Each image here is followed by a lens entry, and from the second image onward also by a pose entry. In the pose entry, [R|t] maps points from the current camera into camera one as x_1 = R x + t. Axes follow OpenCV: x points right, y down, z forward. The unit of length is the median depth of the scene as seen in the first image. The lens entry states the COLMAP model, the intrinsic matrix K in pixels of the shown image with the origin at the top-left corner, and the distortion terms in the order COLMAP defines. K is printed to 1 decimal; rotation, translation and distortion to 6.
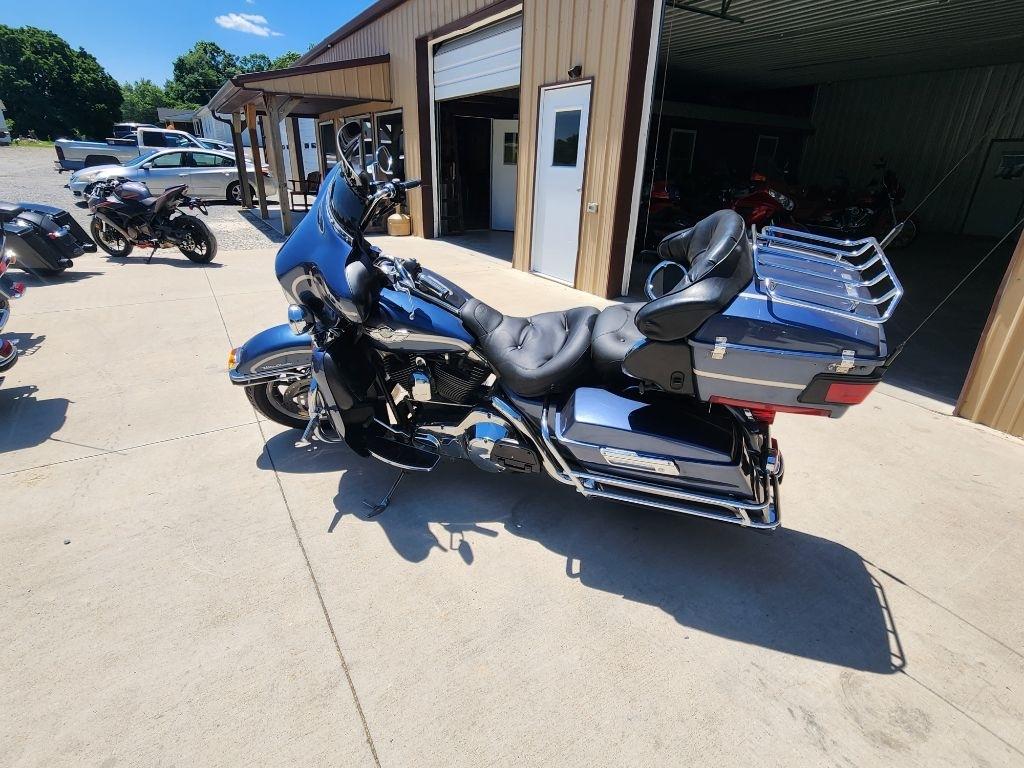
lens RADIAL K [[518.5, 0, 515.1], [0, 518.5, 376.0], [0, 0, 1]] dist [-0.004865, 0.002869]
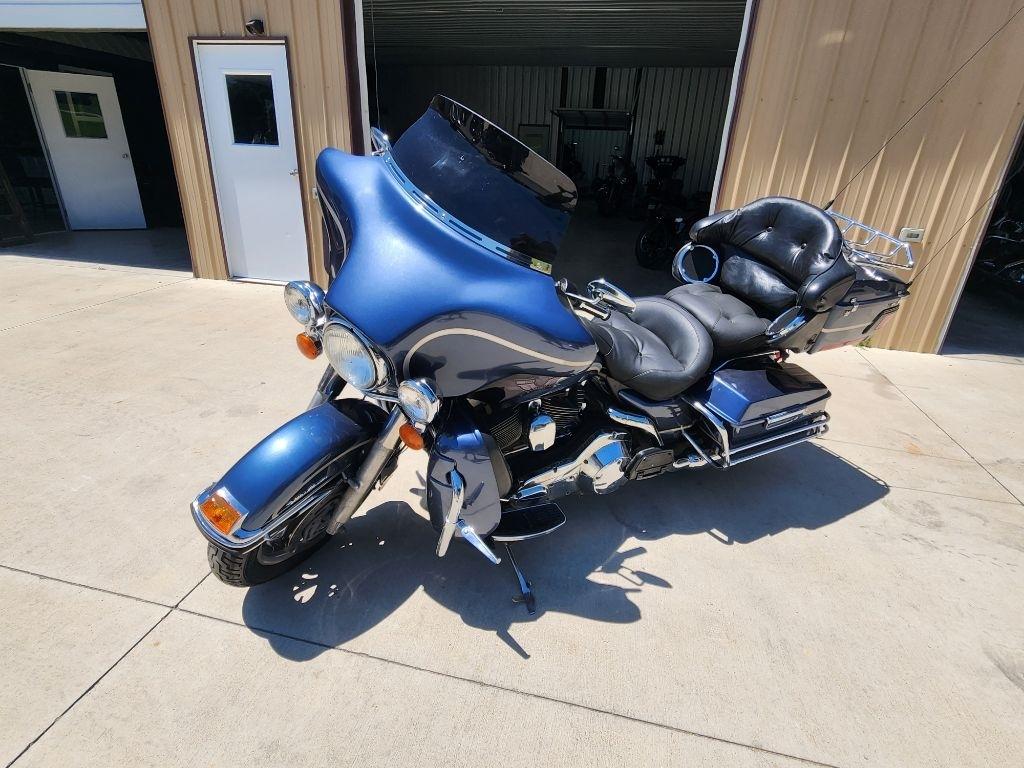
lens RADIAL K [[518.5, 0, 515.5], [0, 518.5, 375.5], [0, 0, 1]] dist [-0.004865, 0.002869]
pose [[0.699941, -0.282464, 0.655970, -0.643824], [0.253938, 0.956877, 0.141076, -0.170873], [-0.667532, 0.067831, 0.741485, 0.371355]]
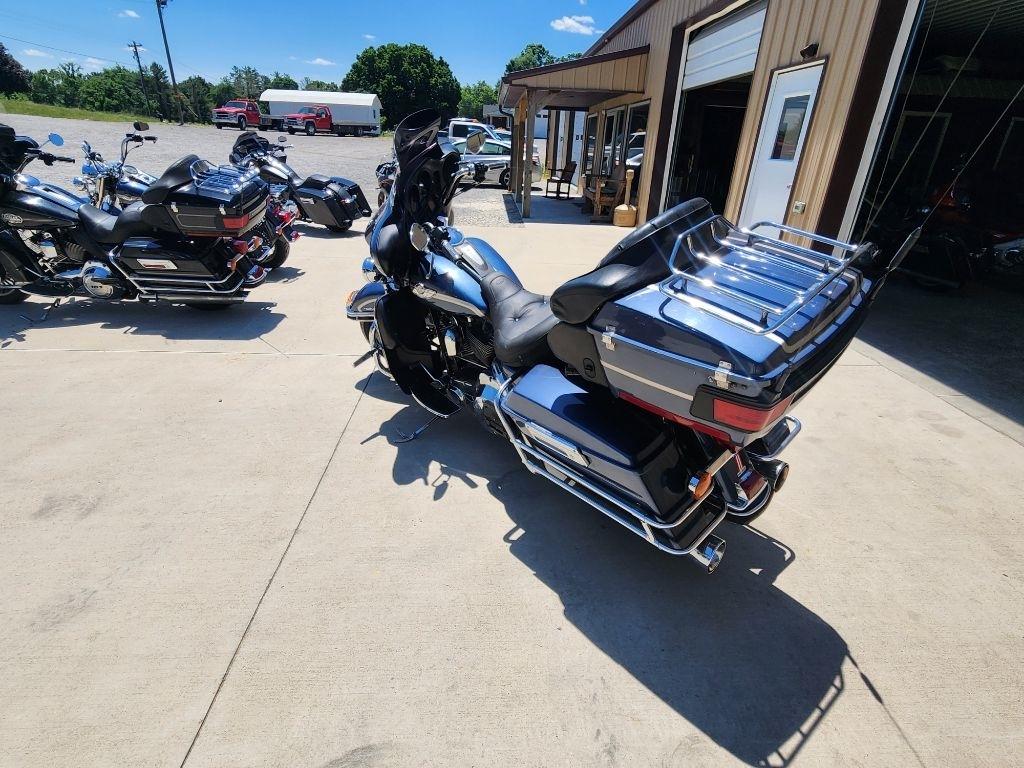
lens RADIAL K [[518.5, 0, 513.9], [0, 518.5, 376.2], [0, 0, 1]] dist [-0.004865, 0.002869]
pose [[0.872607, 0.209056, -0.441422, 0.407784], [-0.204108, 0.977151, 0.059294, -0.003235], [0.443731, 0.038358, 0.895339, 0.042387]]
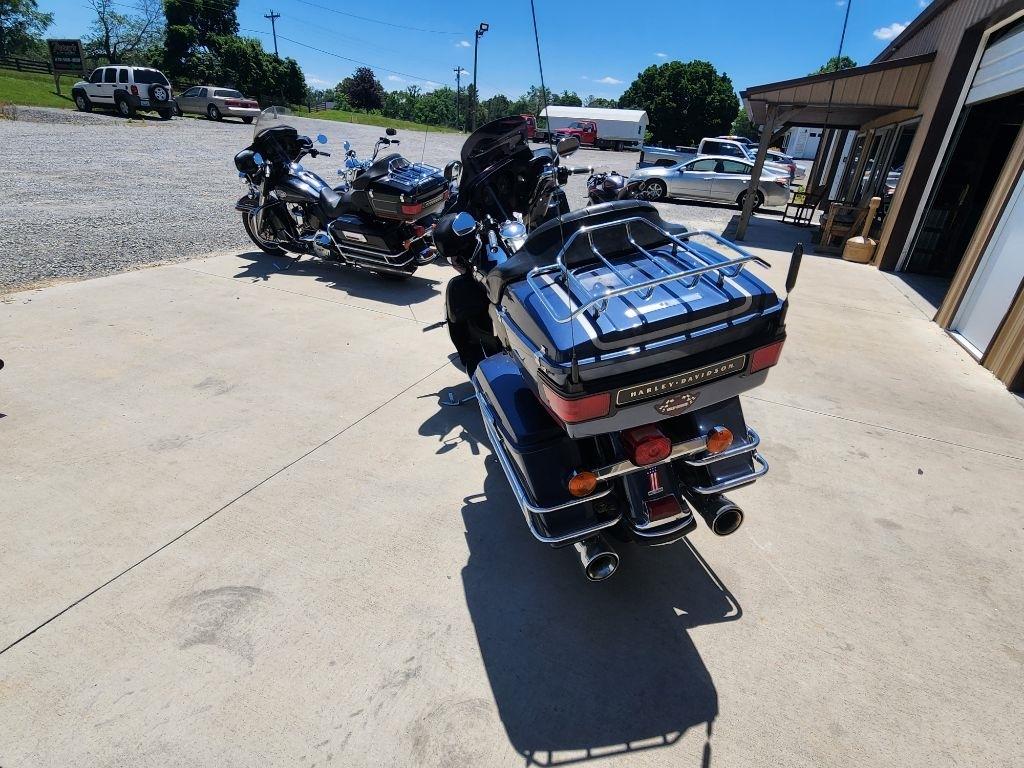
lens RADIAL K [[518.5, 0, 512.7], [0, 518.5, 375.4], [0, 0, 1]] dist [-0.004865, 0.002869]
pose [[0.556951, 0.355271, -0.750725, 0.739570], [-0.373196, 0.914555, 0.155933, -0.070251], [0.741977, 0.193321, 0.641948, 0.221203]]
